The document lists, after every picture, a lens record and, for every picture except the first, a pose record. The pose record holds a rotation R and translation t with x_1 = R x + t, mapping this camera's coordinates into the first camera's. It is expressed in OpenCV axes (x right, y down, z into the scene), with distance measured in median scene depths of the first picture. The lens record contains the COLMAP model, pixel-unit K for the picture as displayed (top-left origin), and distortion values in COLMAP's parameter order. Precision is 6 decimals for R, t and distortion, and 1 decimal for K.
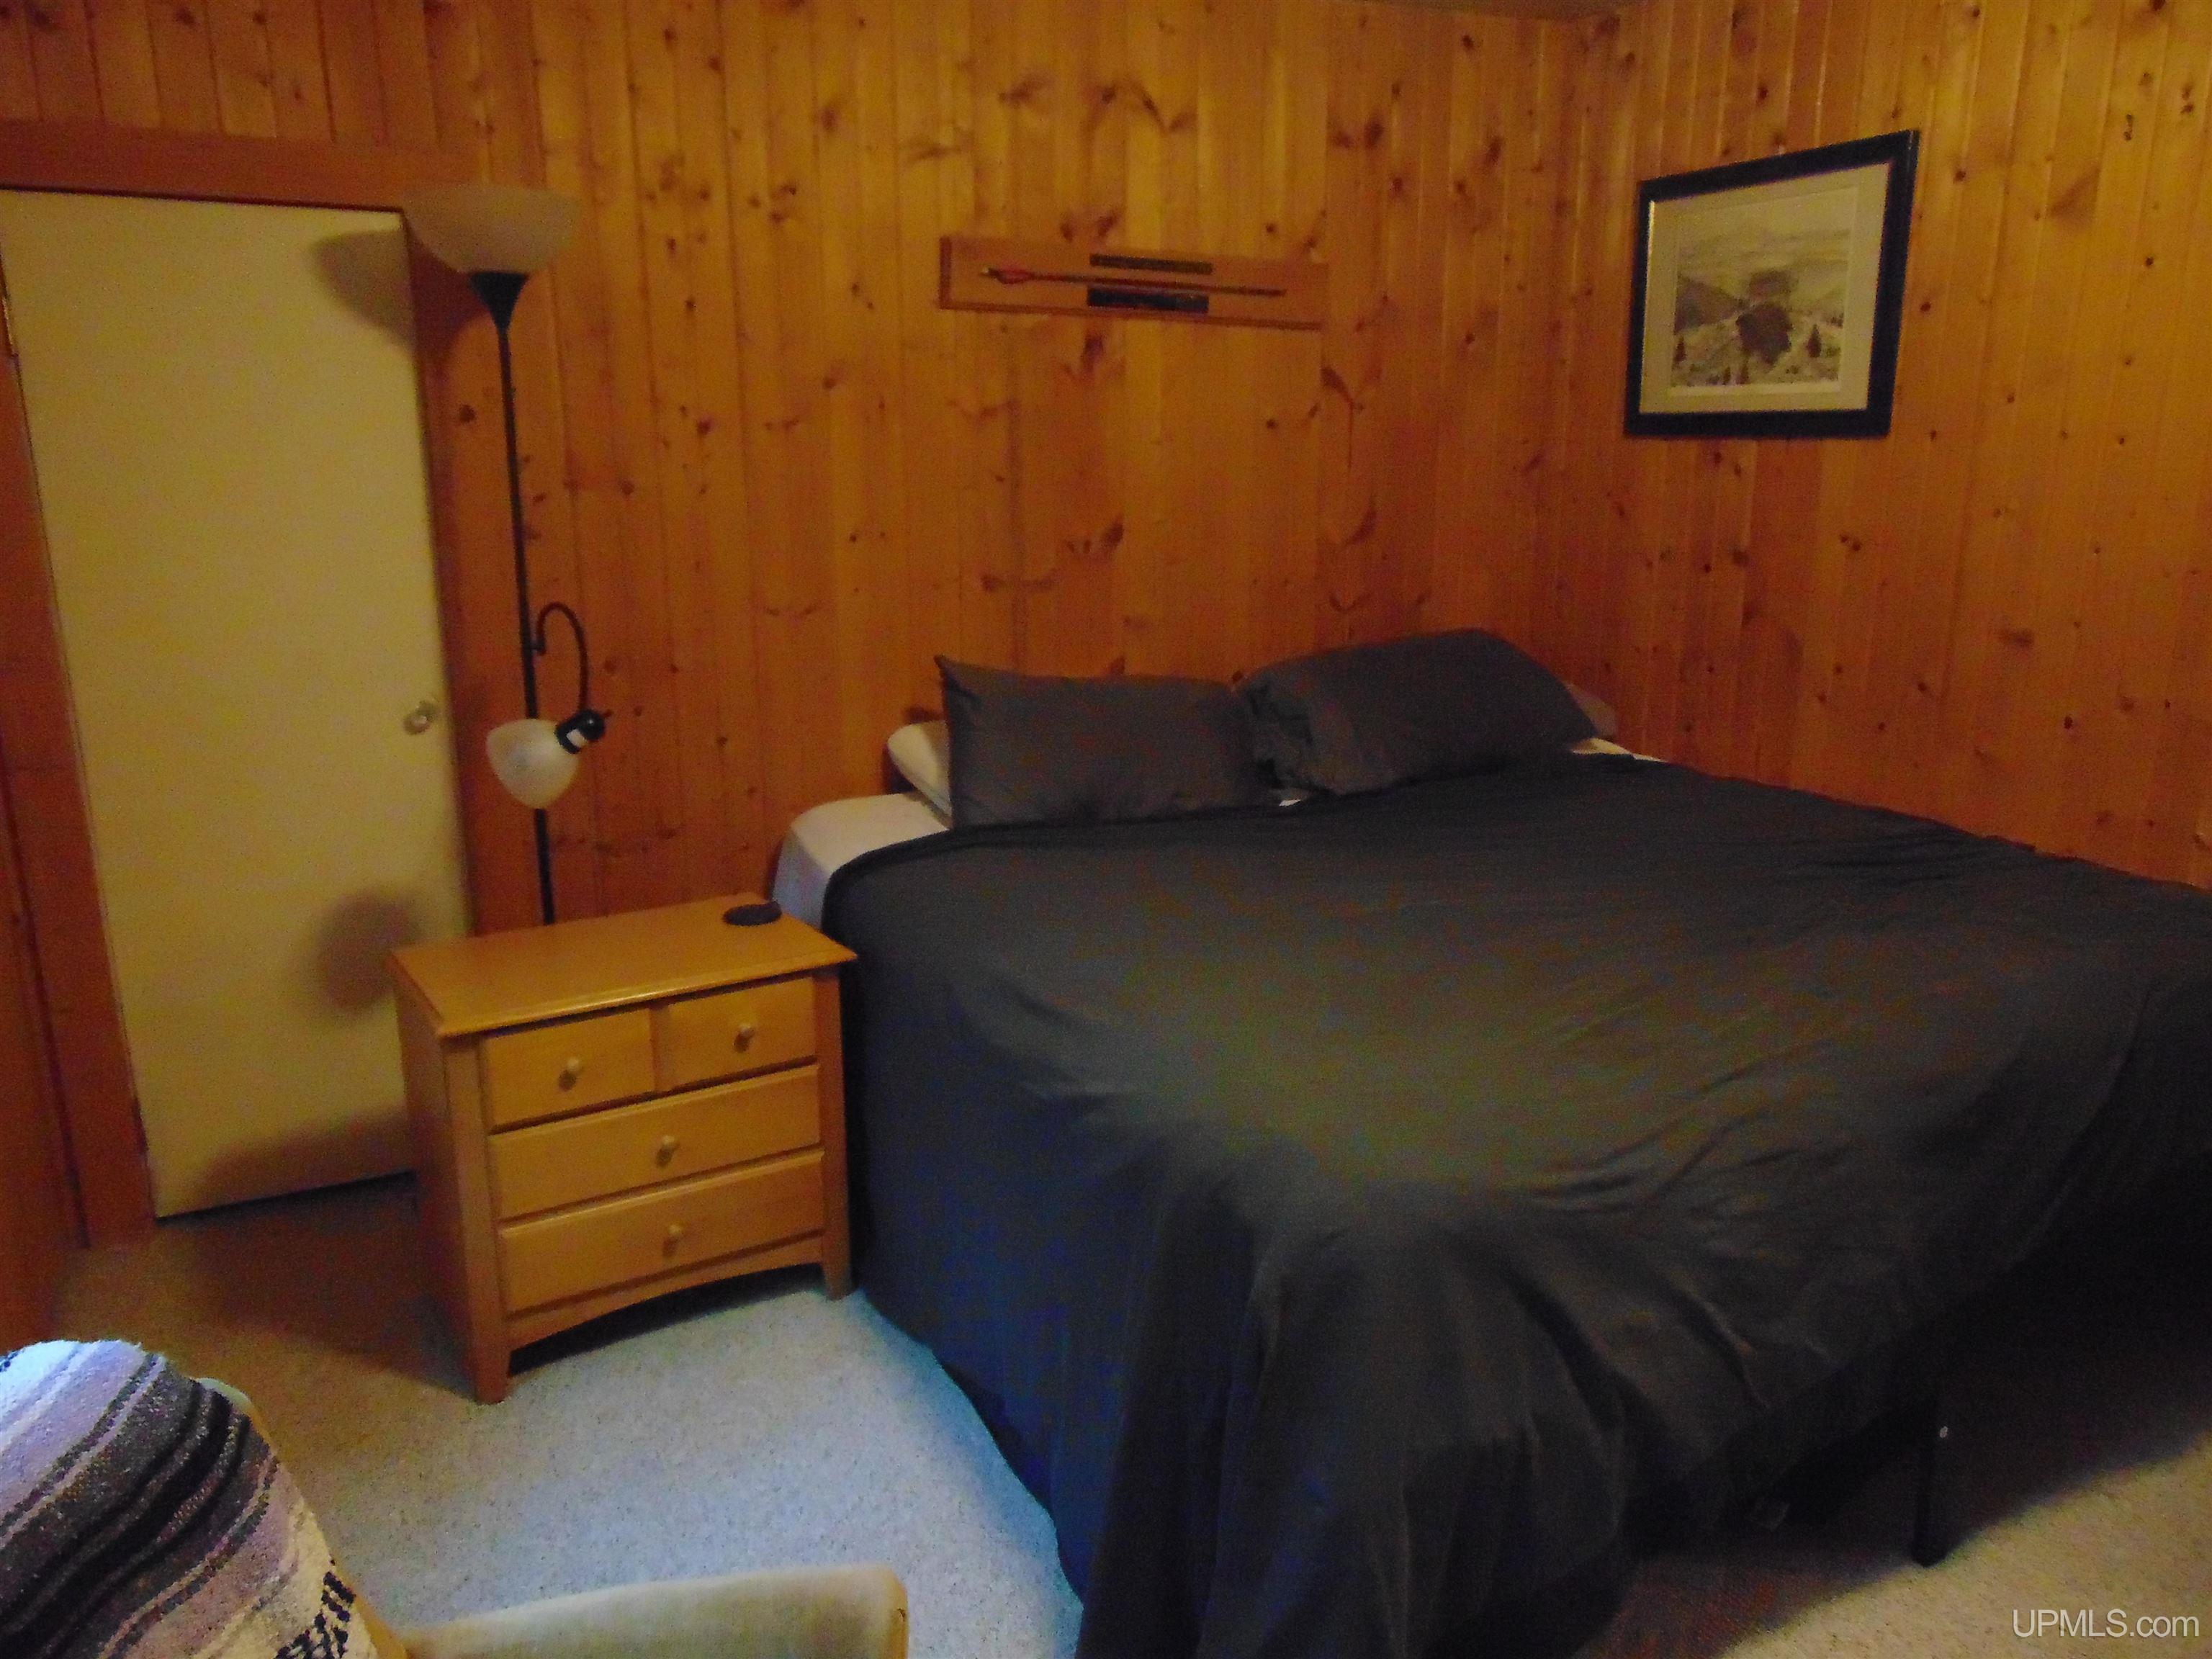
lens RADIAL K [[1653.5, 0, 1103.1], [0, 1653.5, 834.2], [0, 0, 1]] dist [-0.047083, 0.089327]
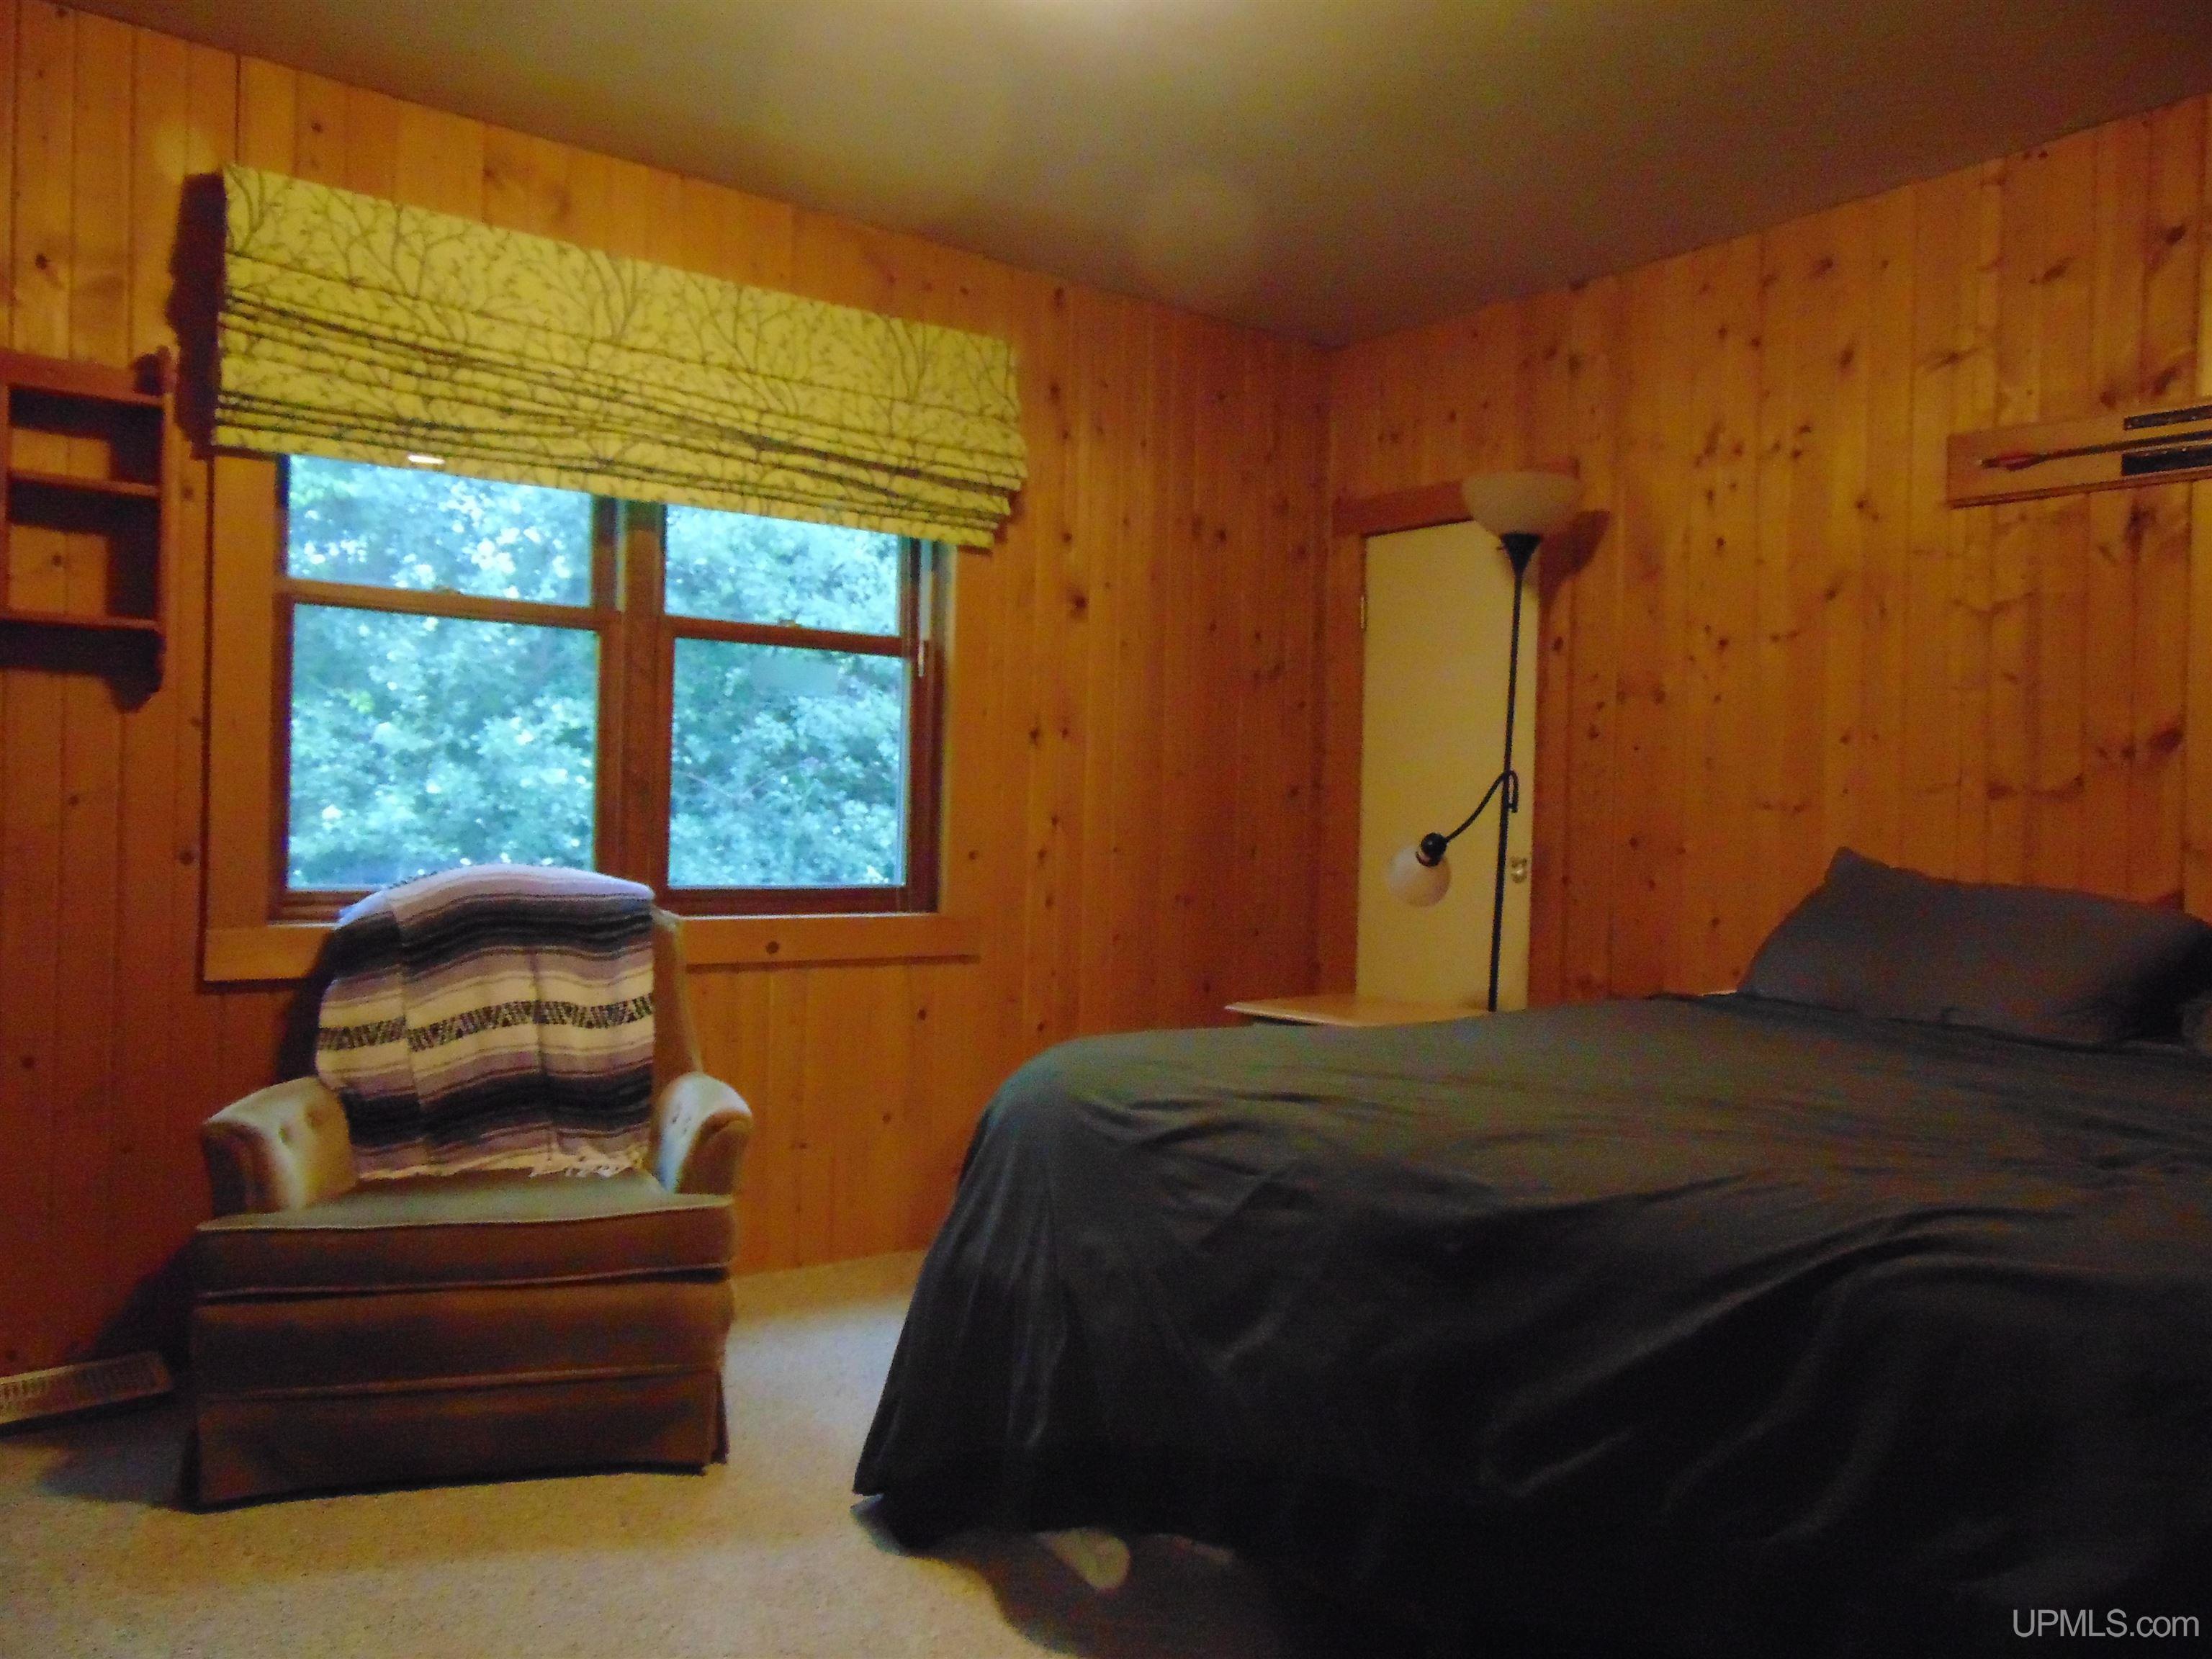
lens RADIAL K [[1653.5, 0, 1103.1], [0, 1653.5, 834.2], [0, 0, 1]] dist [-0.047083, 0.089327]
pose [[0.178582, 0.018832, -0.983745, 0.777421], [-0.260619, 0.965011, -0.028838, 0.027398], [0.948782, 0.261532, 0.177242, 0.398487]]
